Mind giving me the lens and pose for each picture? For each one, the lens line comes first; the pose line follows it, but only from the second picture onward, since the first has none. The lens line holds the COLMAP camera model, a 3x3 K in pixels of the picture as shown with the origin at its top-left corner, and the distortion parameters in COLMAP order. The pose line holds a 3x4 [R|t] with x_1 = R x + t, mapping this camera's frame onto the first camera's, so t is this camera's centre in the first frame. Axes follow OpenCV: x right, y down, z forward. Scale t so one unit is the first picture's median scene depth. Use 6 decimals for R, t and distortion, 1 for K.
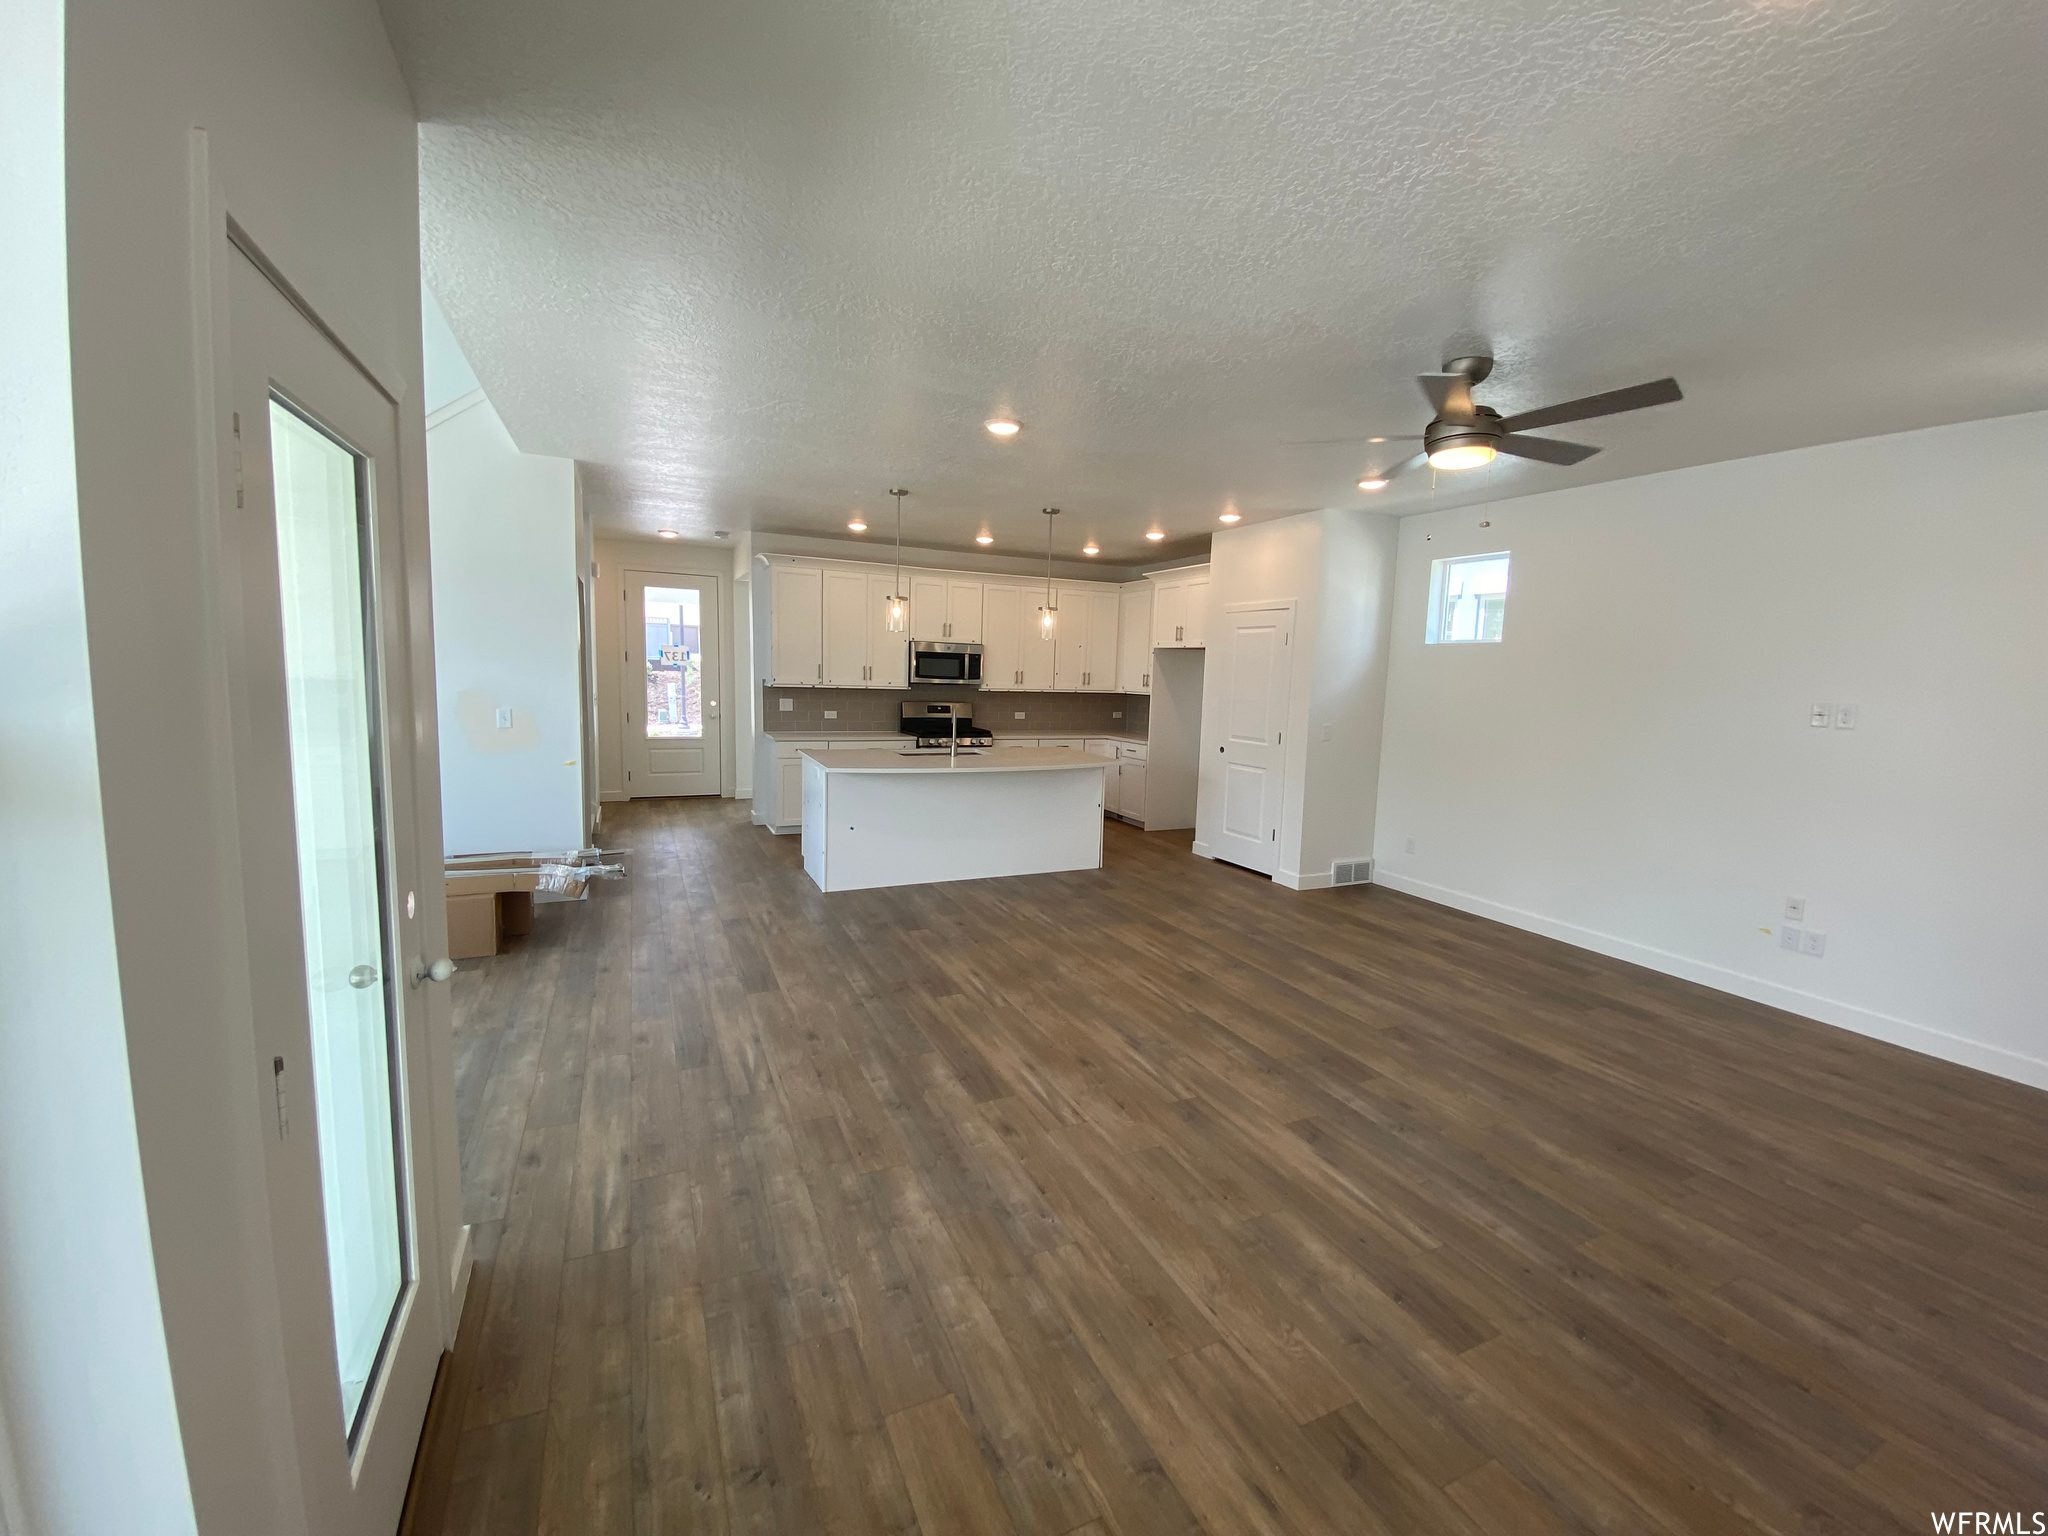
lens RADIAL K [[810.6, 0, 1024.0], [0, 810.6, 768.0], [0, 0, 1]] dist [0.055233, 0.000001]
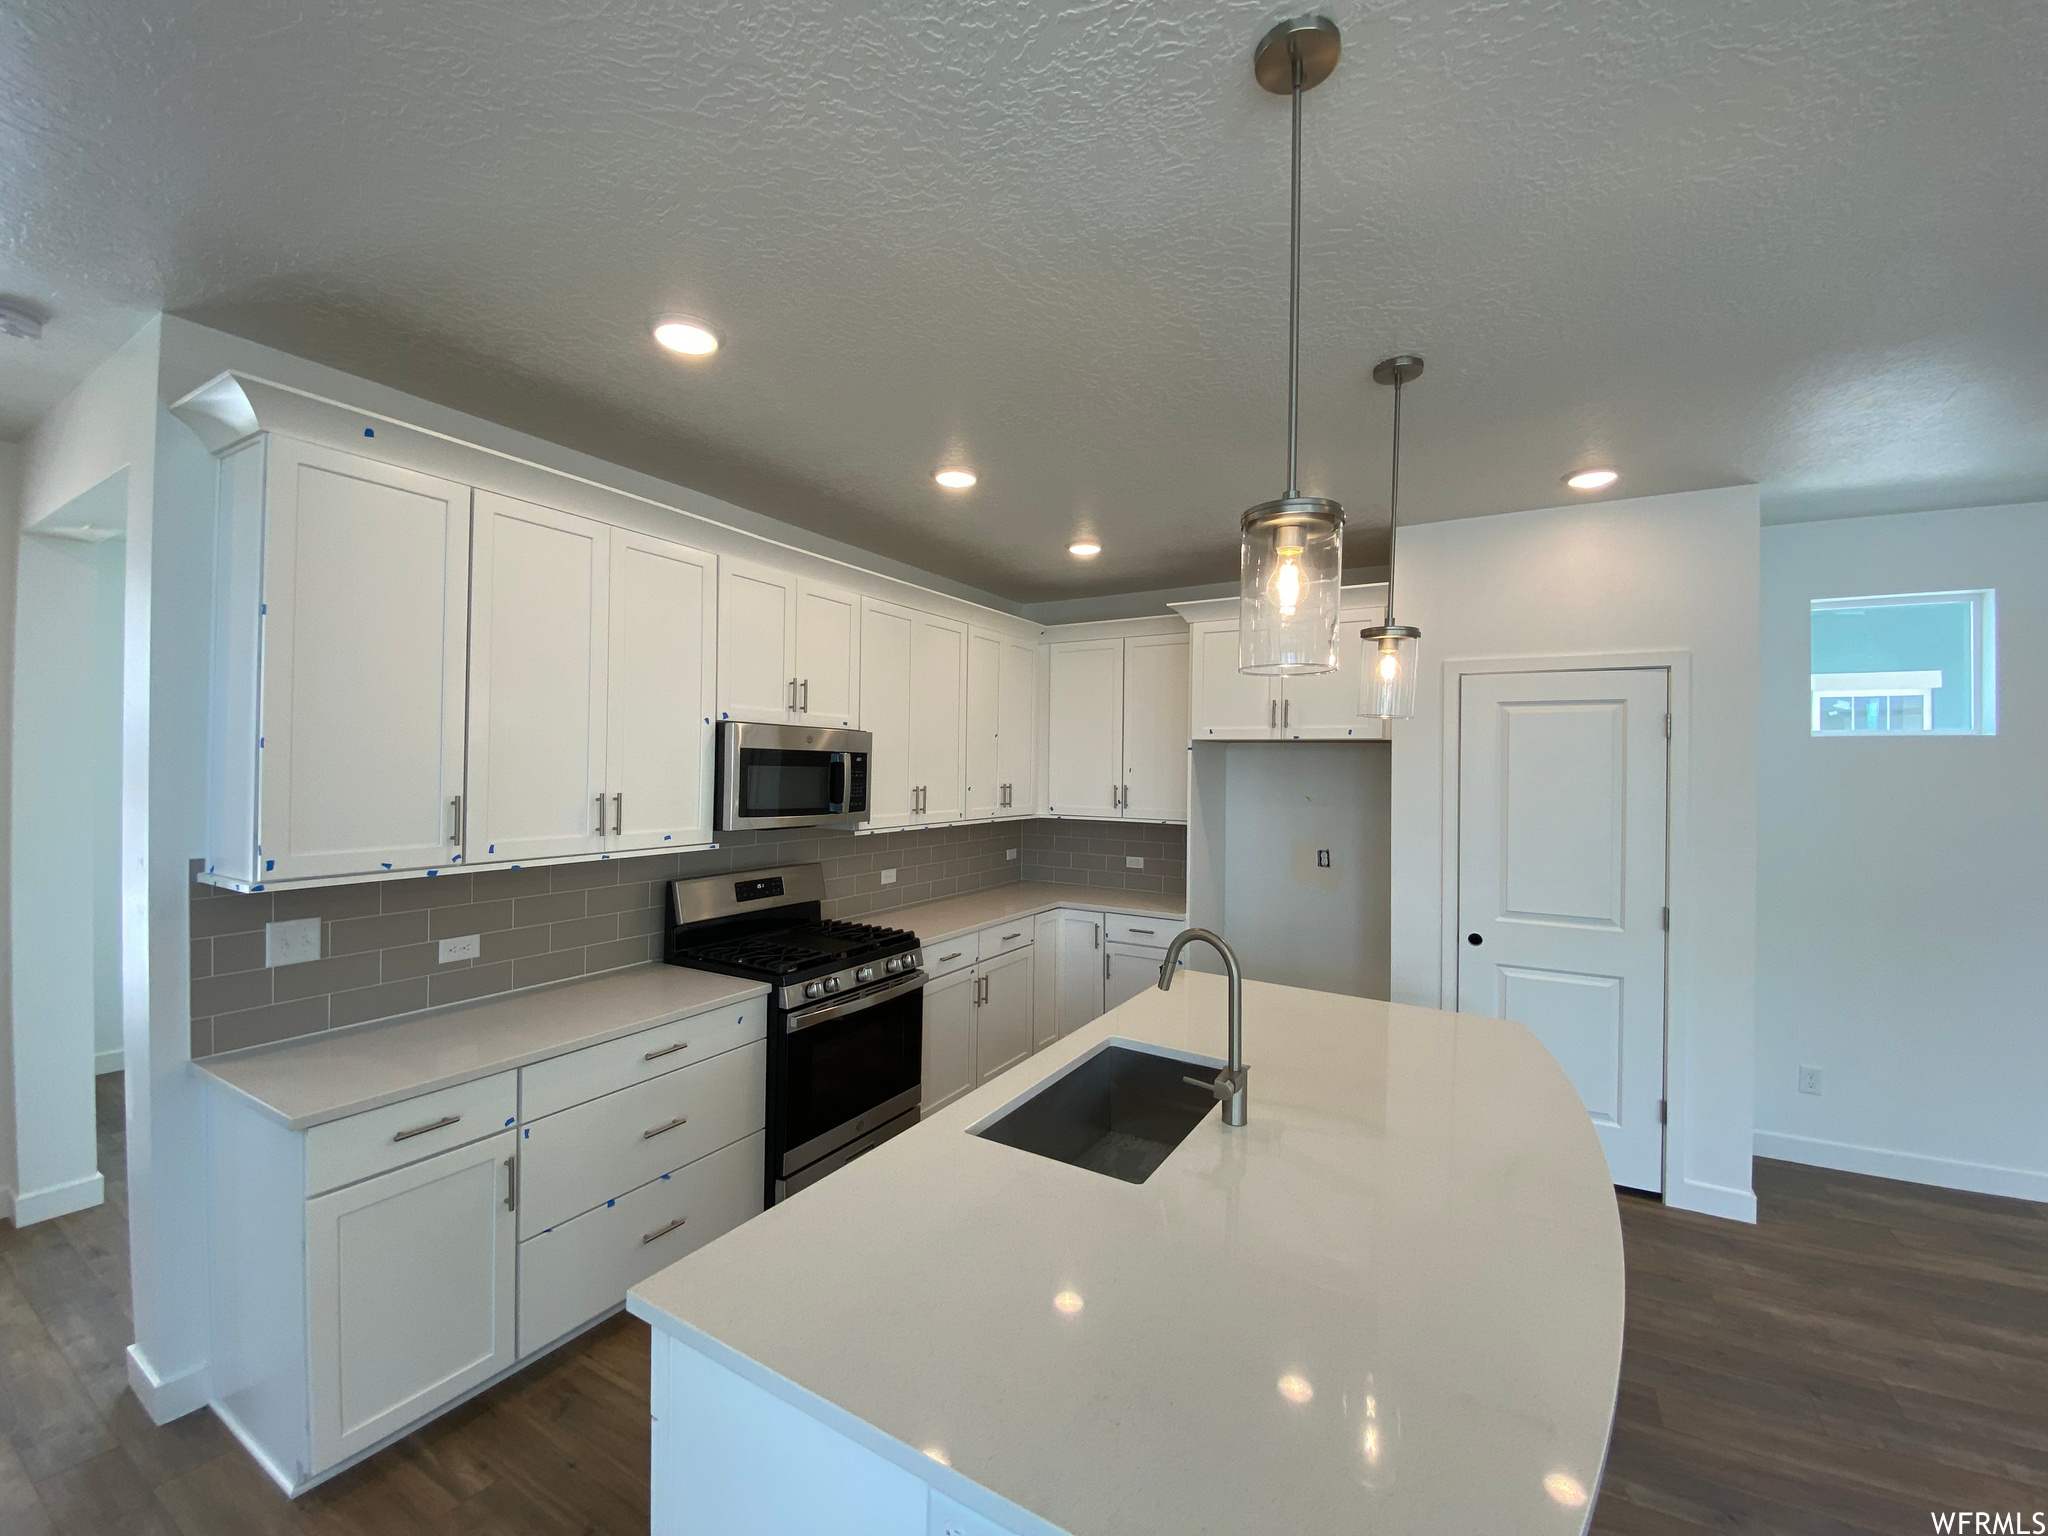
lens RADIAL K [[832.7, 0, 1024.0], [0, 832.7, 768.0], [0, 0, 1]] dist [0.019657, -0.019387]
pose [[0.827148, -0.020929, 0.561594, -0.237793], [0.078624, 0.993788, -0.078765, -0.092476], [-0.556457, 0.109305, 0.823655, 0.600088]]
